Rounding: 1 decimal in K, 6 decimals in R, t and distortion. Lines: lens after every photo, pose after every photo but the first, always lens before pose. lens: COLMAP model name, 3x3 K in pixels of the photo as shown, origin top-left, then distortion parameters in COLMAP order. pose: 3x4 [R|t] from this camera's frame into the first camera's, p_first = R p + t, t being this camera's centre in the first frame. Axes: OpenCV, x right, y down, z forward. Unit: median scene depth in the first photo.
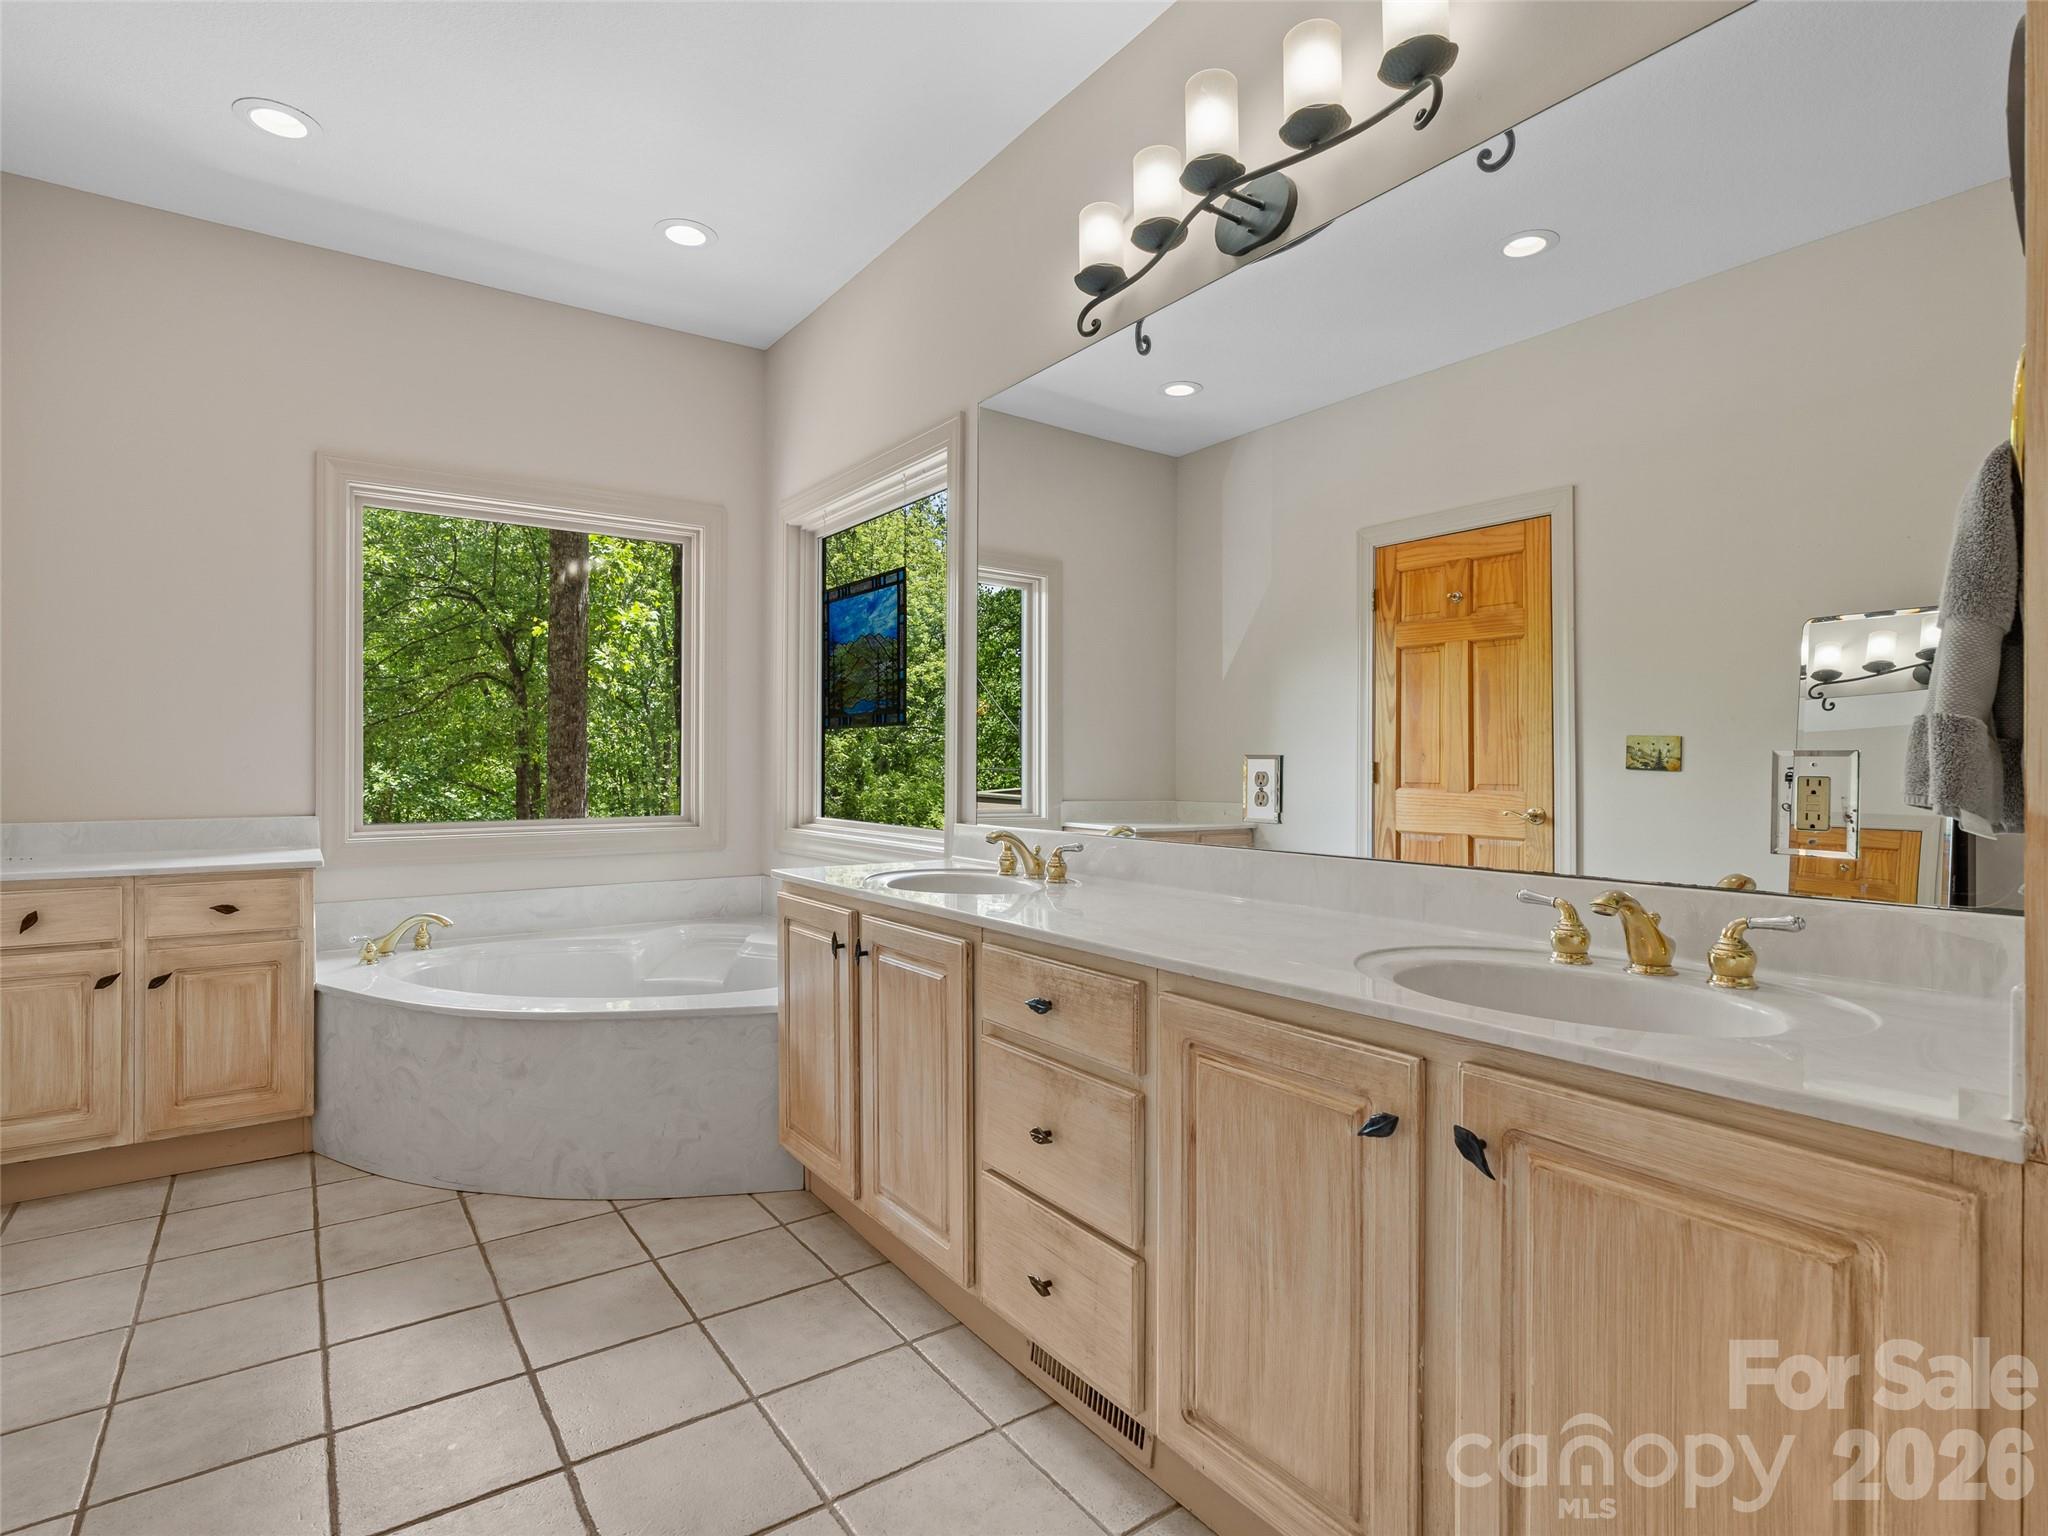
lens RADIAL K [[1048.6, 0, 1023.7], [0, 1048.6, 761.2], [0, 0, 1]] dist [-0.011036, 0.004314]
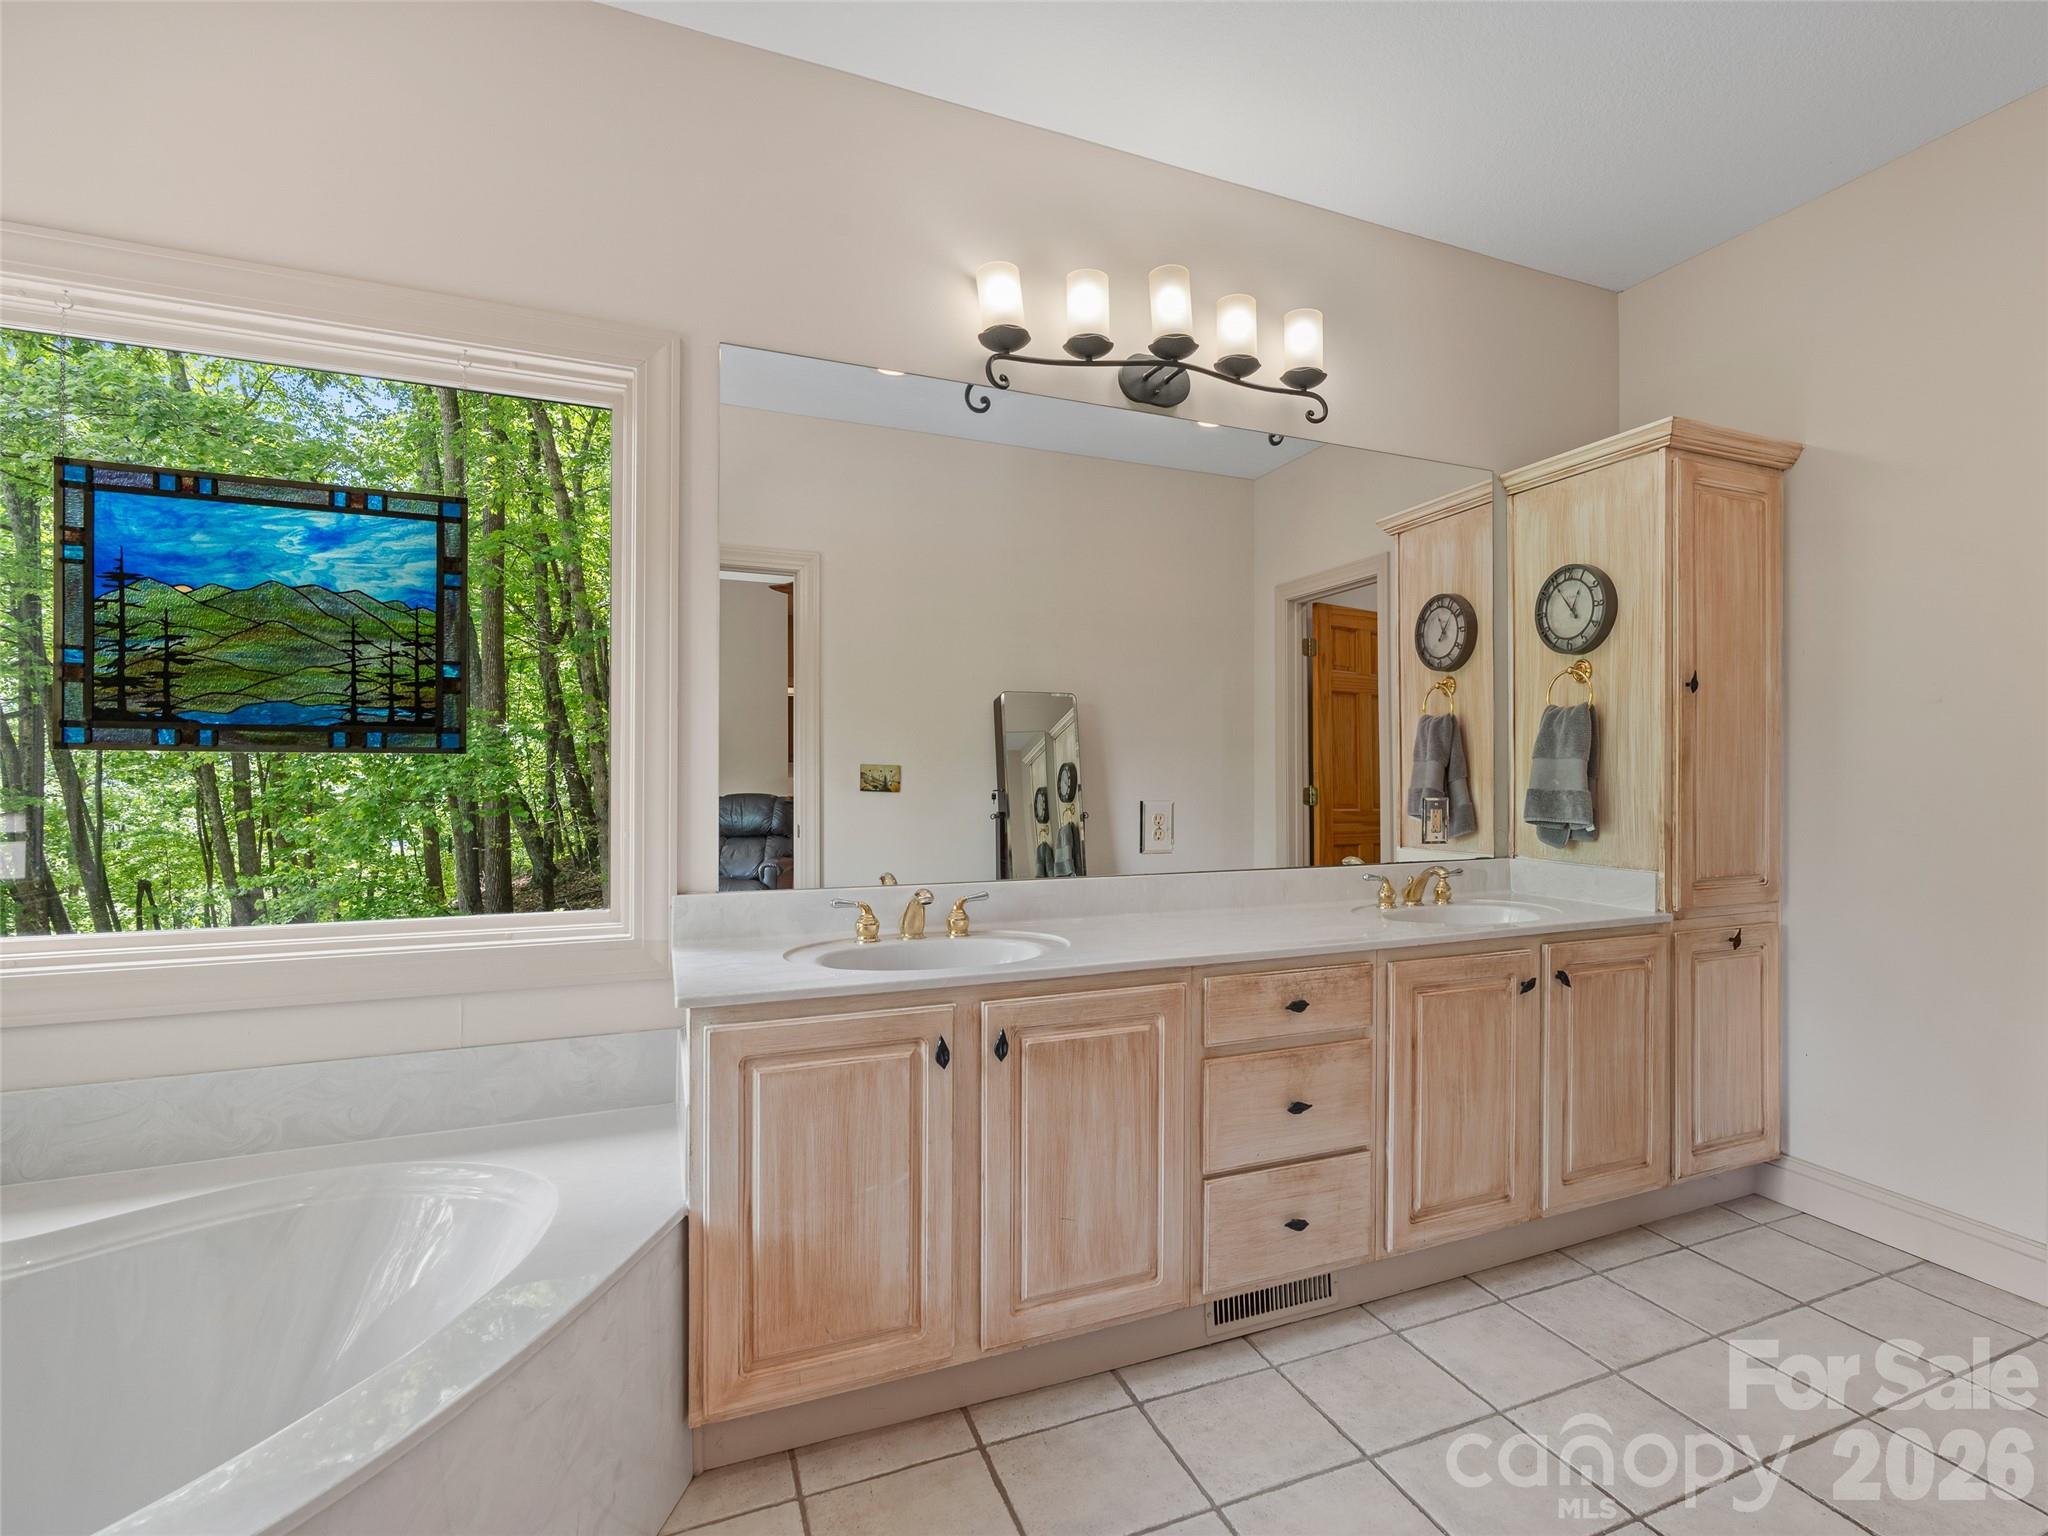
lens RADIAL K [[1048.6, 0, 1022.7], [0, 1048.6, 770.2], [0, 0, 1]] dist [-0.011036, 0.004314]
pose [[0.194592, -0.009503, 0.980838, -1.102865], [-0.007029, 0.999914, 0.011082, -0.055965], [-0.980859, -0.009051, 0.194508, 0.923689]]
